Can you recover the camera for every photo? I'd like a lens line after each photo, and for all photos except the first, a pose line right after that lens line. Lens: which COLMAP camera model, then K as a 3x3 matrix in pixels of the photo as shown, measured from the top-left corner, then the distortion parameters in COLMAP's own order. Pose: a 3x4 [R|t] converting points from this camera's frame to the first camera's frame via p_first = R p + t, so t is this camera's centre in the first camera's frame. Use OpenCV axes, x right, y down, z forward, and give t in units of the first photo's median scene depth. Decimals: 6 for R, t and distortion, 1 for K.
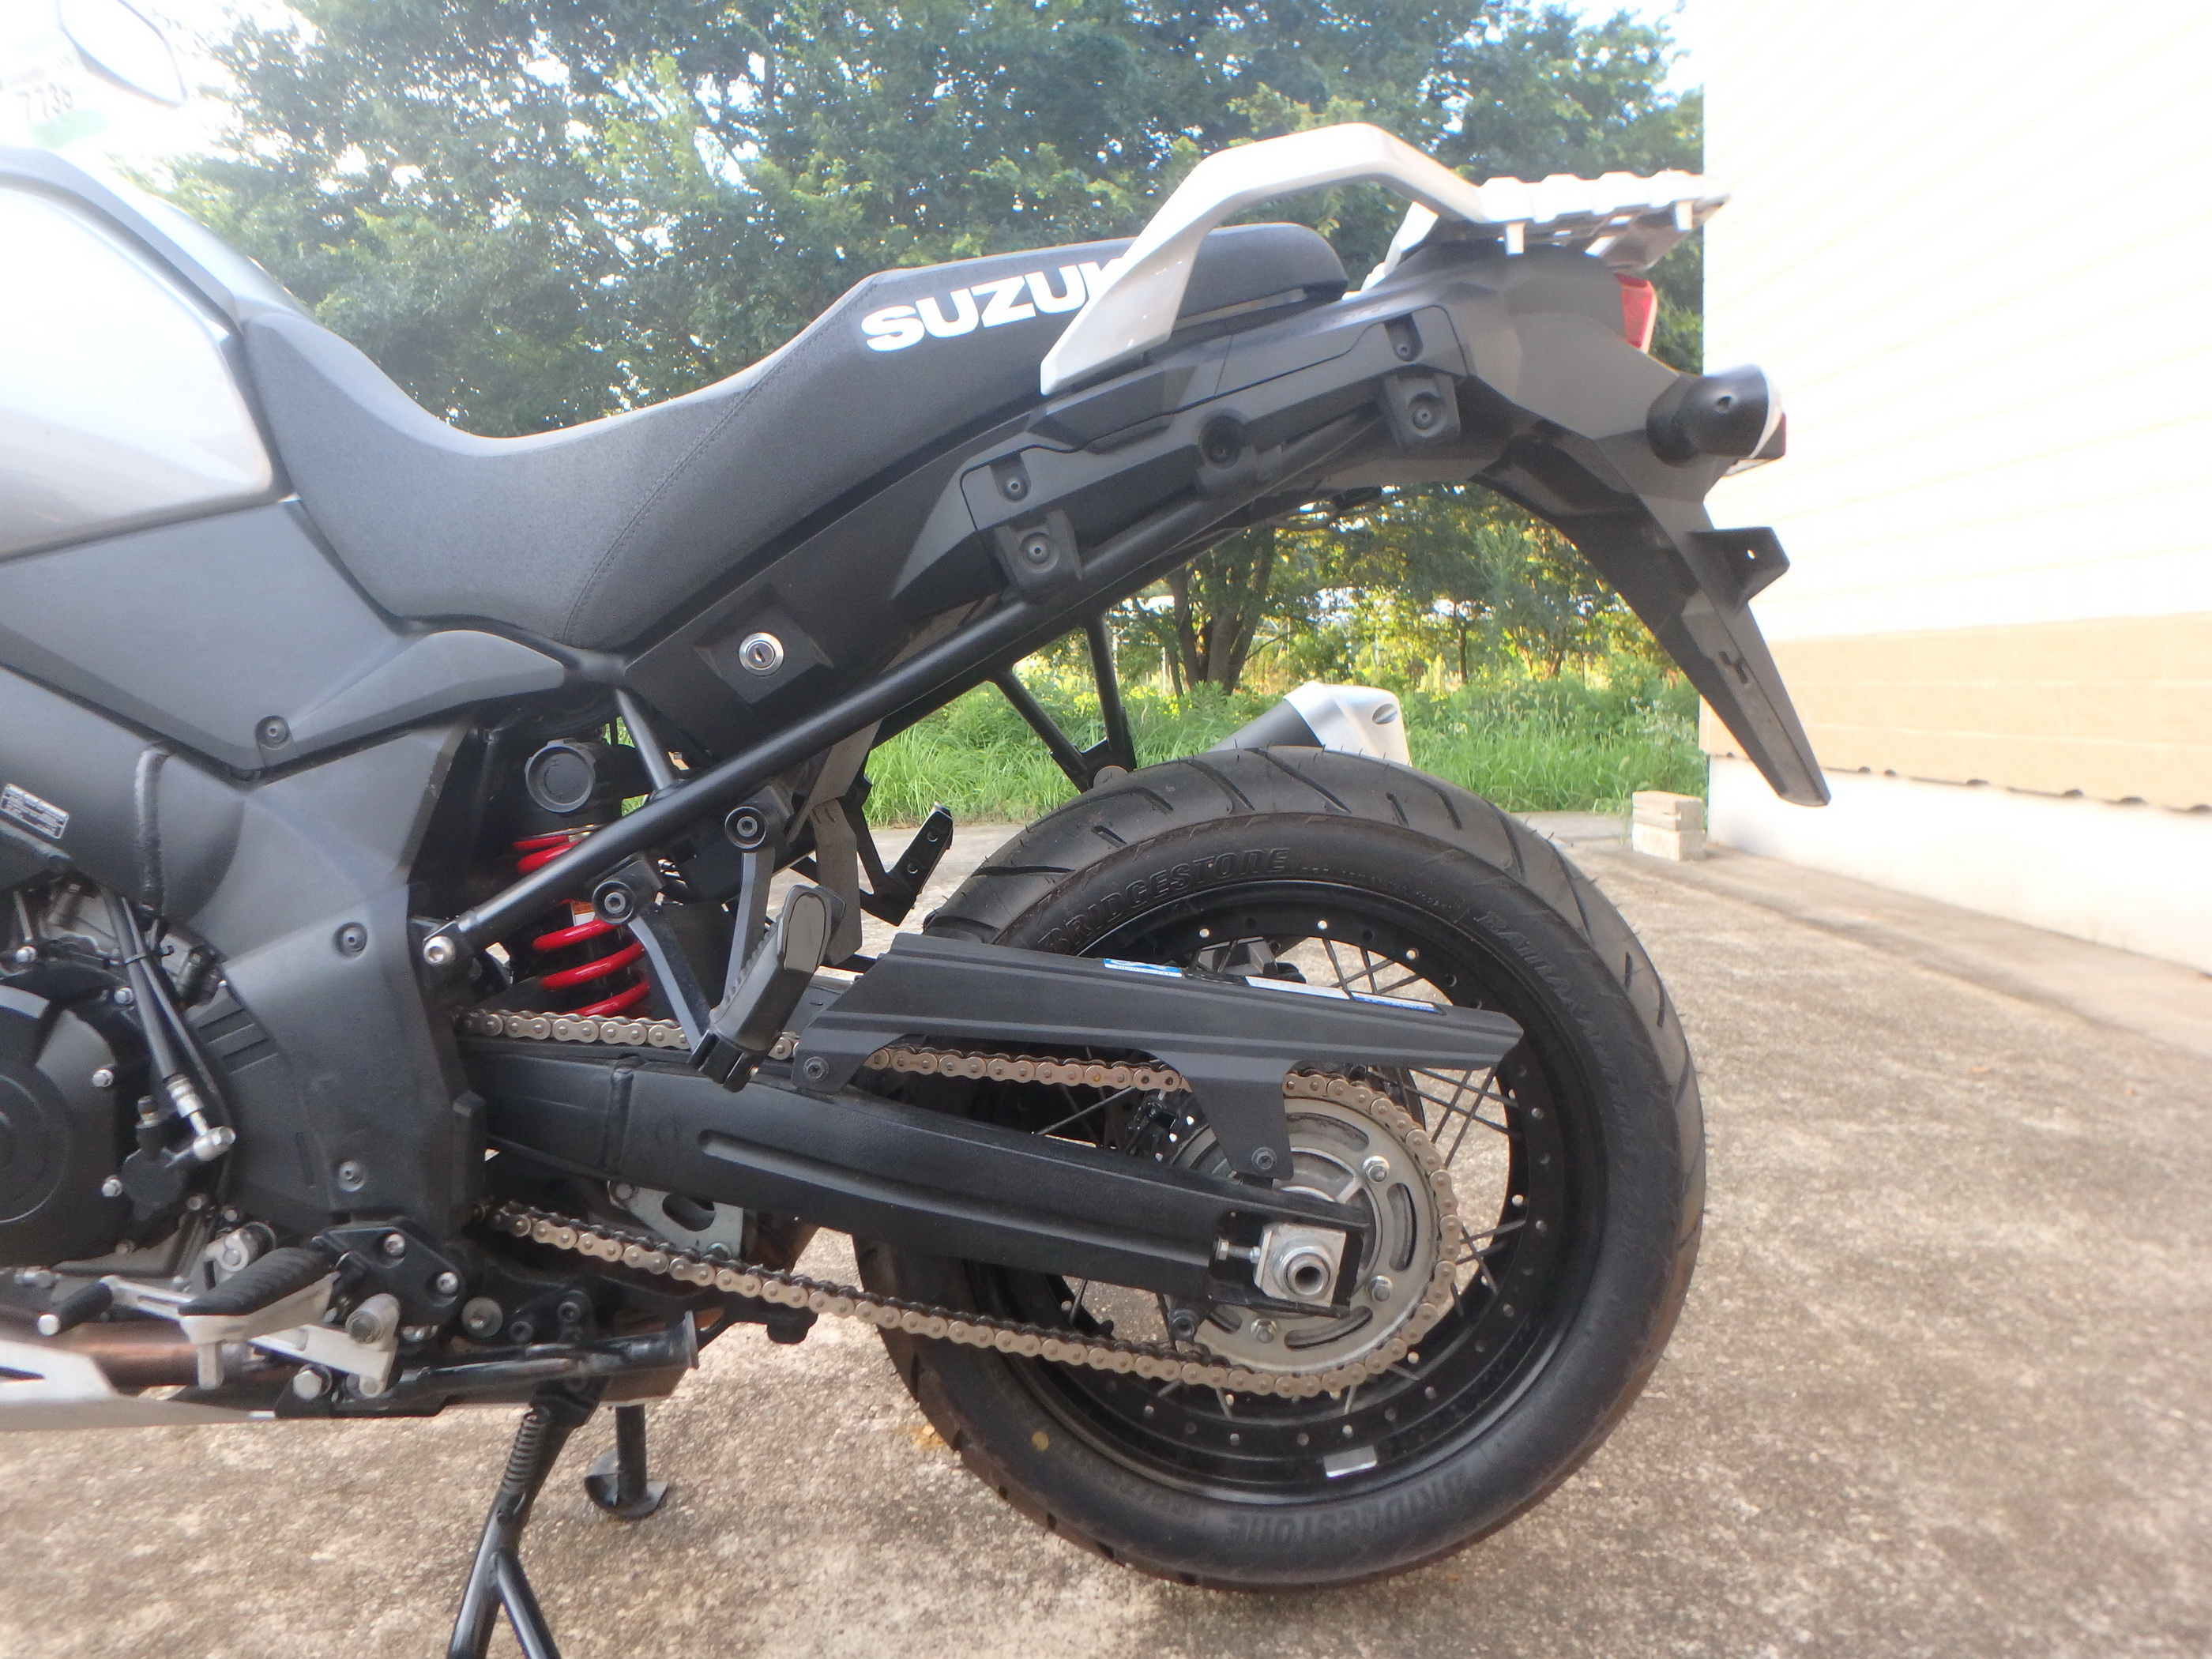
lens RADIAL K [[1357.6, 0, 1119.8], [0, 1357.6, 825.3], [0, 0, 1]] dist [-0.020273, -0.002814]
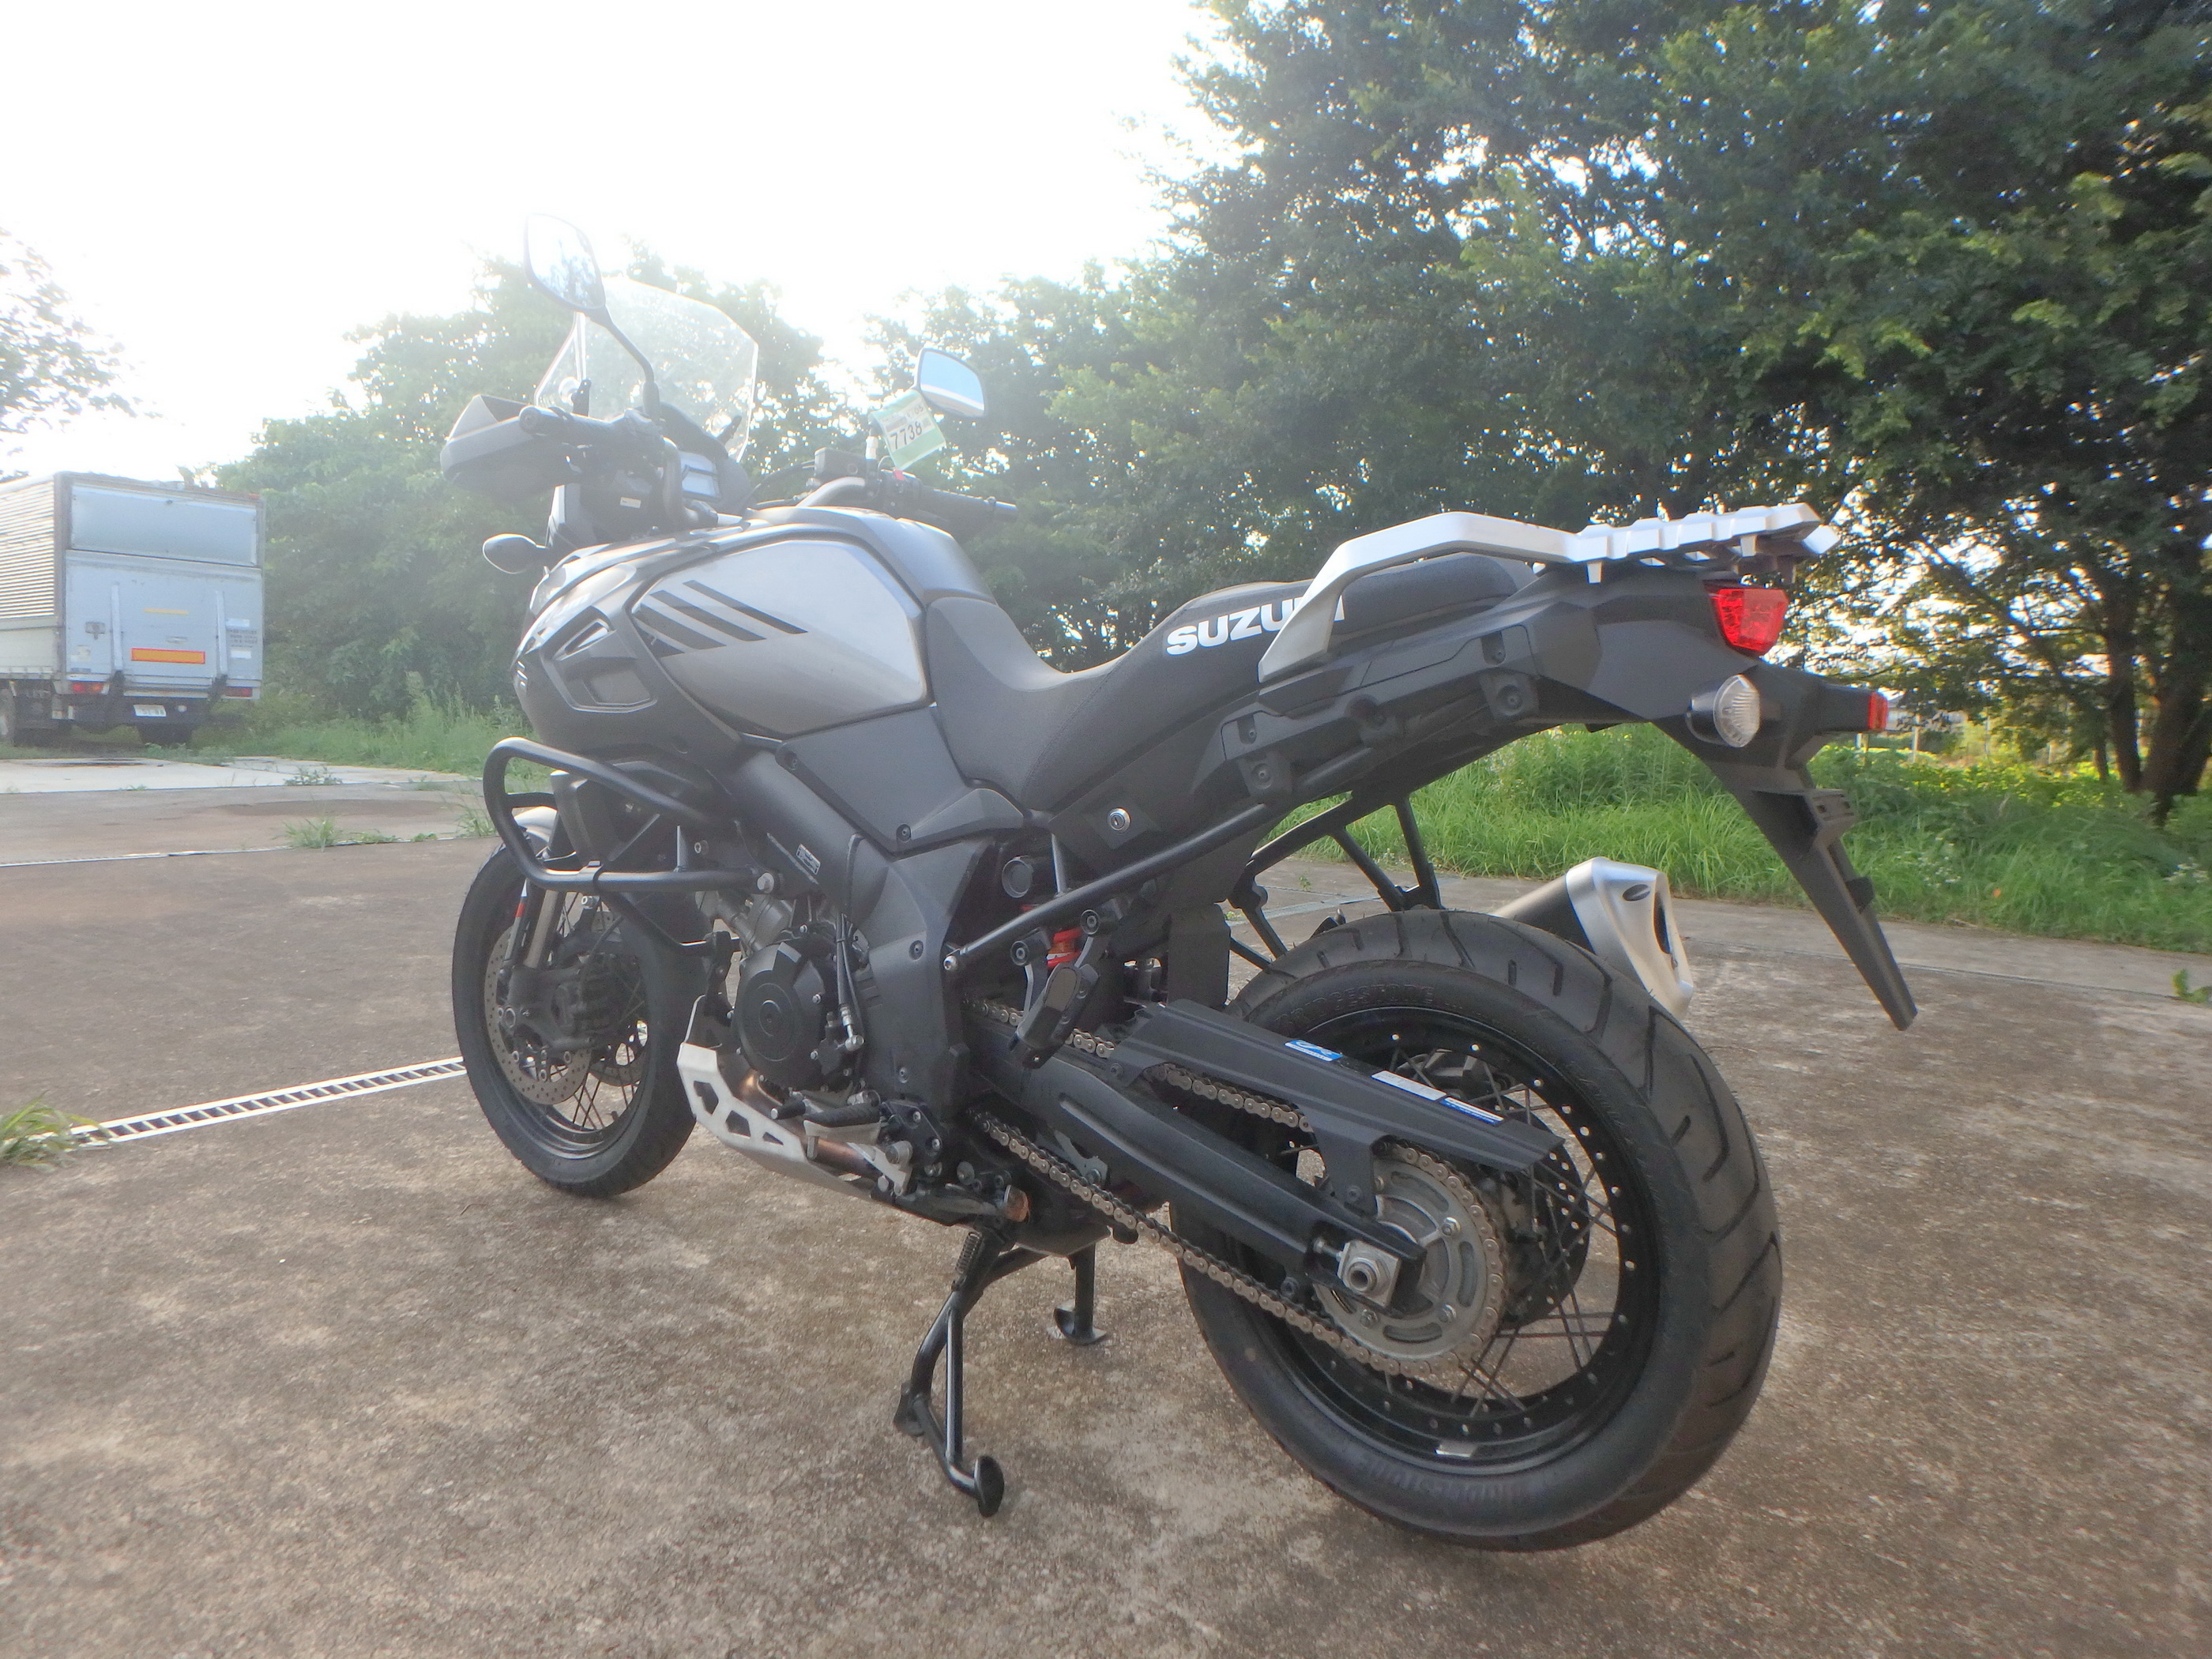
lens RADIAL K [[1357.6, 0, 1108.9], [0, 1357.6, 808.6], [0, 0, 1]] dist [-0.020273, -0.002814]
pose [[0.804730, 0.097095, -0.585647, 0.699340], [-0.115348, 0.993306, 0.006183, -0.145887], [0.582327, 0.062578, 0.810543, -0.369816]]
